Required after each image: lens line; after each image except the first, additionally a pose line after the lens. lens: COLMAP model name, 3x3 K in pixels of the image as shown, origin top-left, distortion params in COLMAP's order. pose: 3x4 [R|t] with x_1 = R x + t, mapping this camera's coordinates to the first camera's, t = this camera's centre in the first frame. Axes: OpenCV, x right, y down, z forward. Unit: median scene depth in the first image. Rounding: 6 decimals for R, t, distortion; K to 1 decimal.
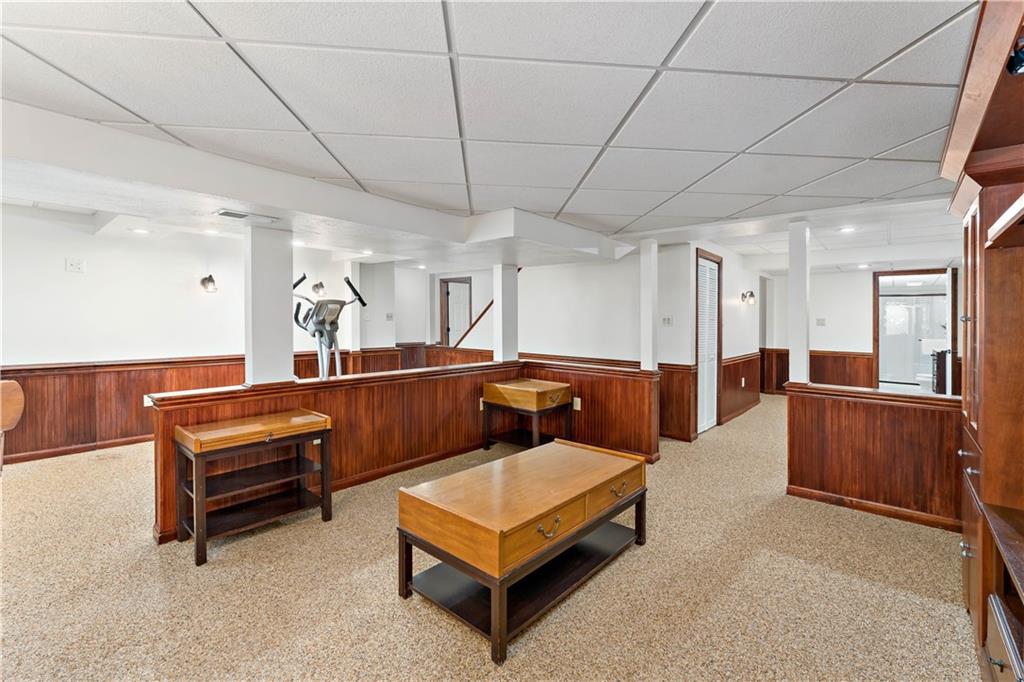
lens RADIAL K [[450.2, 0, 510.7], [0, 450.2, 337.1], [0, 0, 1]] dist [-0.000945, 0.000124]
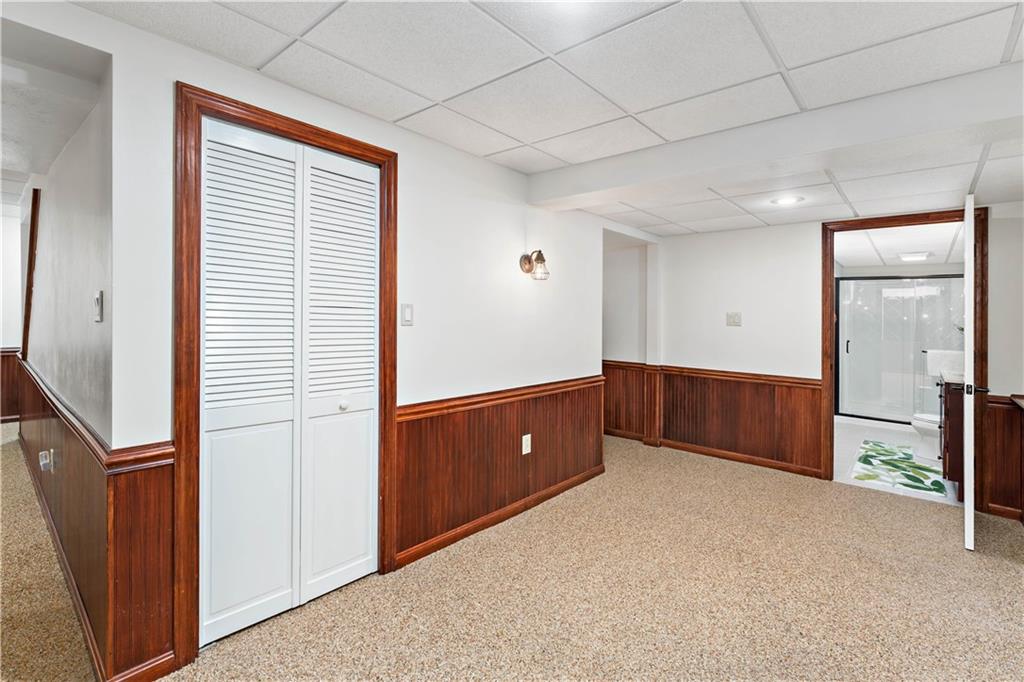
lens RADIAL K [[456.6, 0, 513.3], [0, 456.6, 335.6], [0, 0, 1]] dist [-0.000278, -0.000074]
pose [[0.999900, 0.008111, -0.011551, 0.486689], [-0.008140, 0.999964, -0.002440, -0.011616], [0.011531, 0.002534, 0.999930, 0.500167]]
